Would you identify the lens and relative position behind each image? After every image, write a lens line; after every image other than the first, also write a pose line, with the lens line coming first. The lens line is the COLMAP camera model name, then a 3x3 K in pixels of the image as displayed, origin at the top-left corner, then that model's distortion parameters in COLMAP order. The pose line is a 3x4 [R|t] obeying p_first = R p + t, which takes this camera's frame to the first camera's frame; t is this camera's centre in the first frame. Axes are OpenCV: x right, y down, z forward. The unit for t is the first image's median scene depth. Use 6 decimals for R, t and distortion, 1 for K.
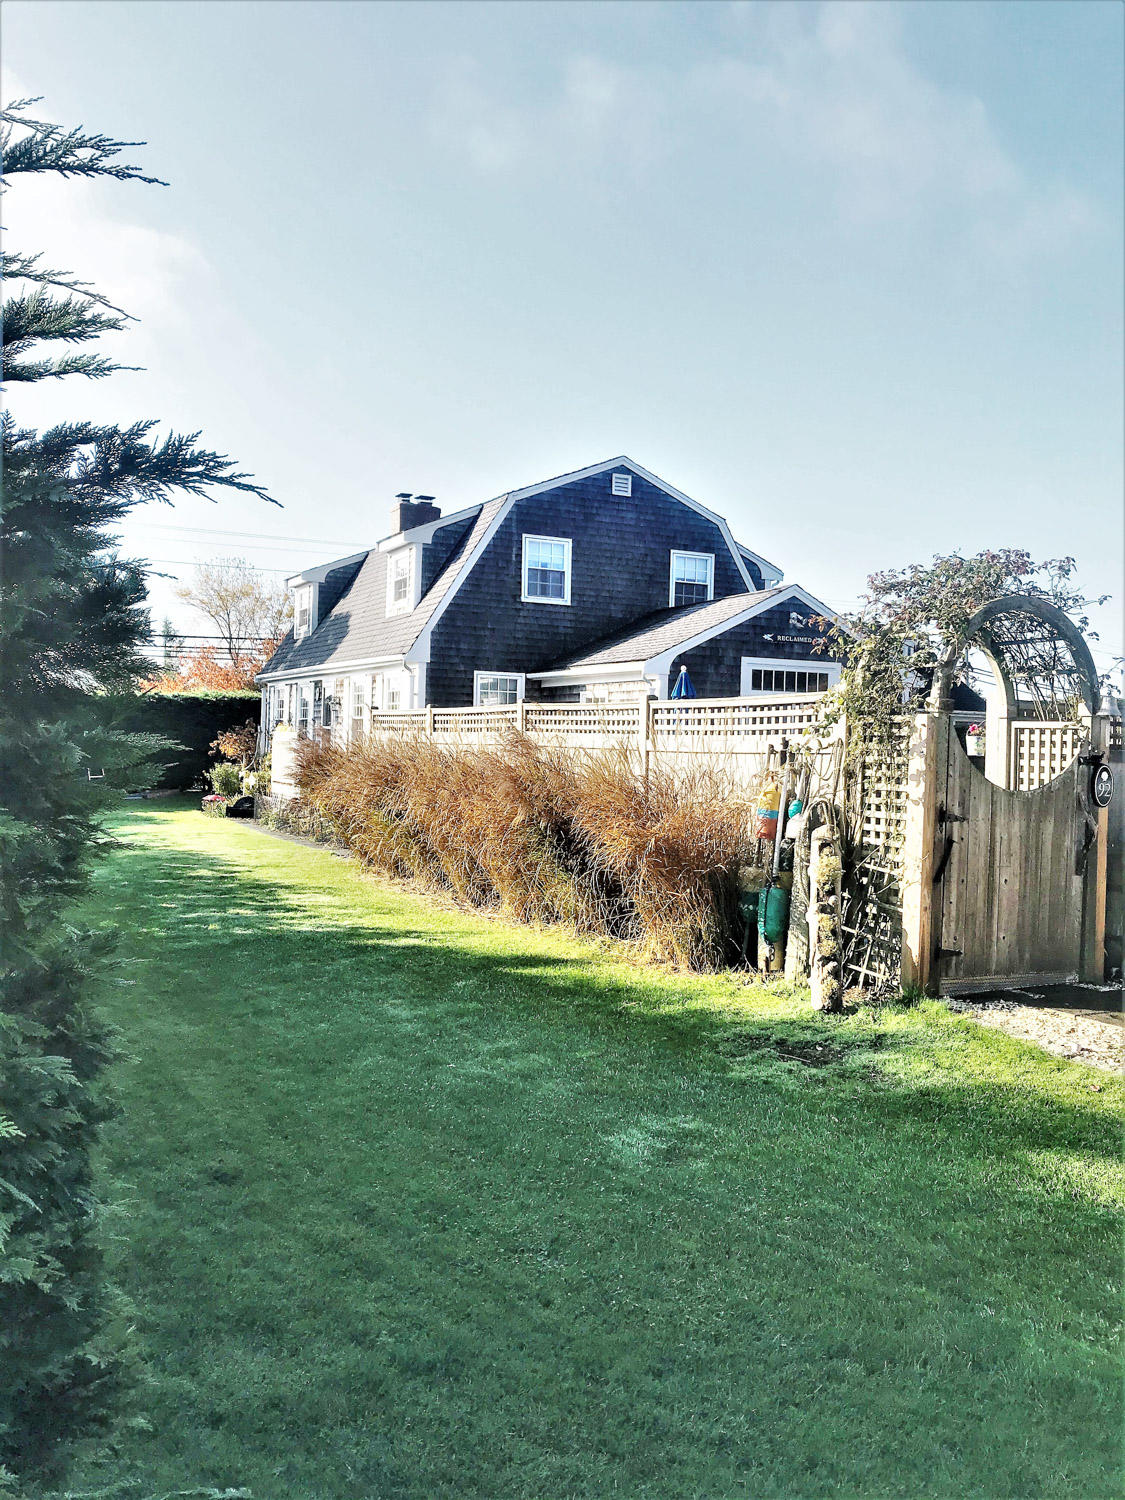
lens RADIAL K [[1225.3, 0, 562.5], [0, 1225.3, 750.0], [0, 0, 1]] dist [0.002975, 0.000274]
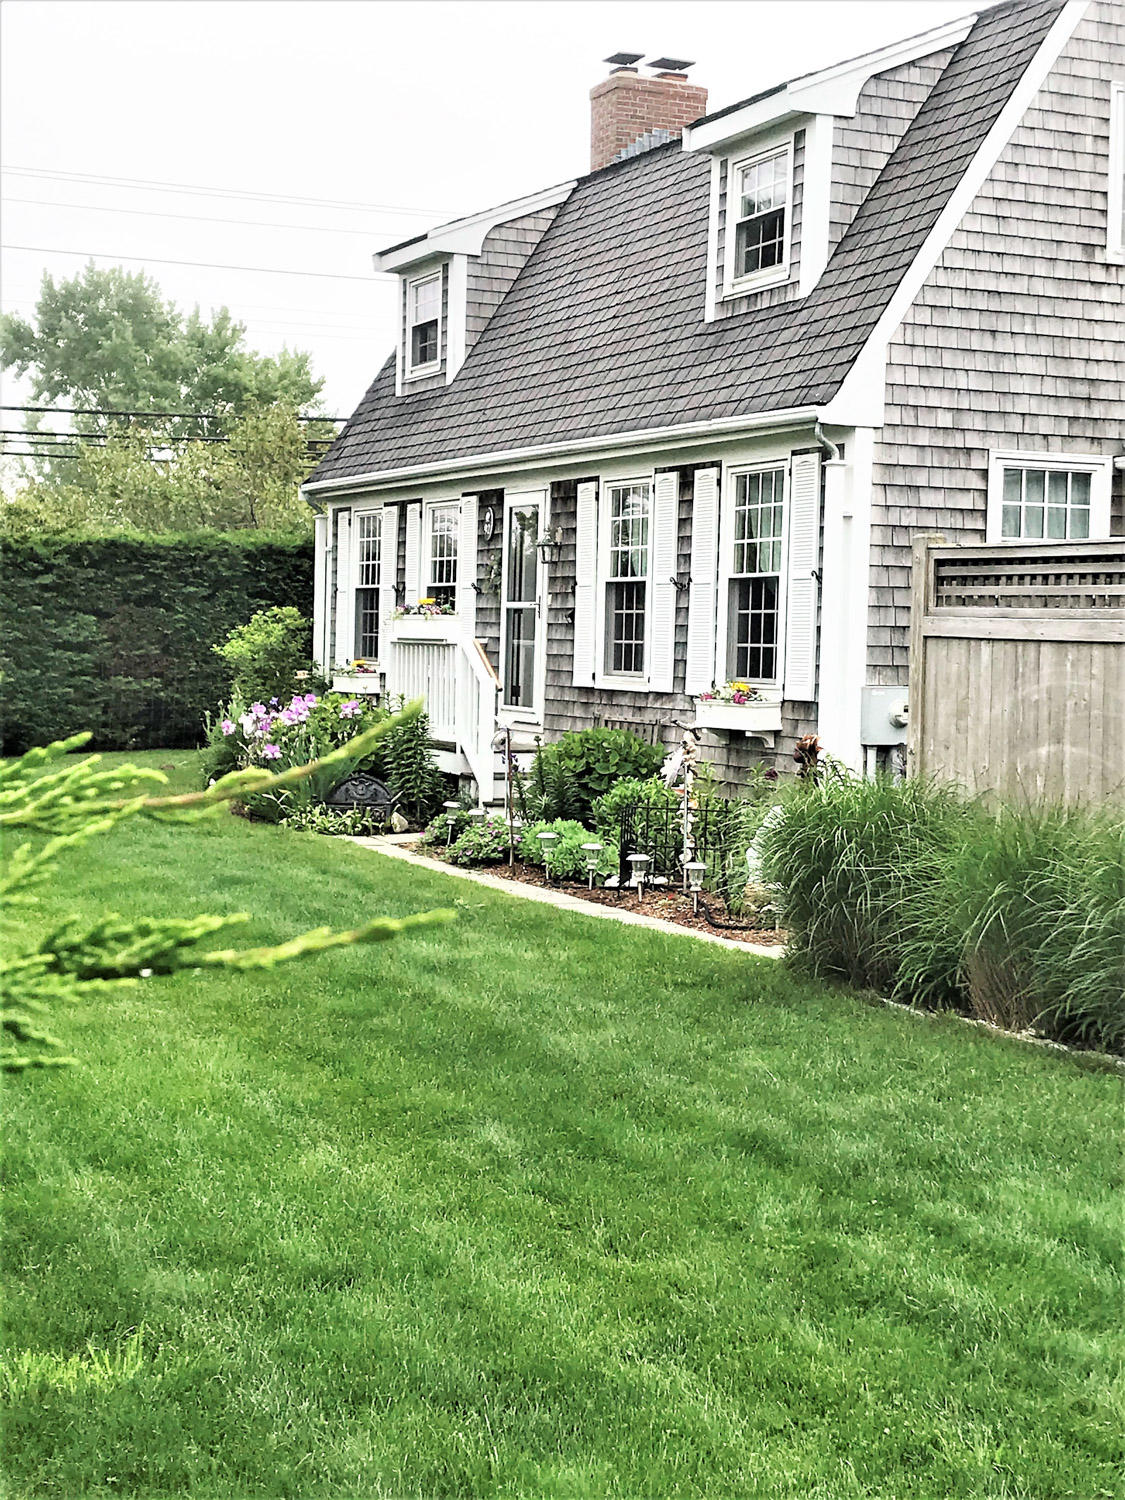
lens RADIAL K [[2348.8, 0, 562.5], [0, 2348.8, 750.0], [0, 0, 1]] dist [0.023124, -0.035589]
pose [[0.998871, -0.007256, -0.046941, -0.136470], [0.009157, 0.999141, 0.040414, -0.000997], [0.046607, -0.040799, 0.998080, 0.207418]]
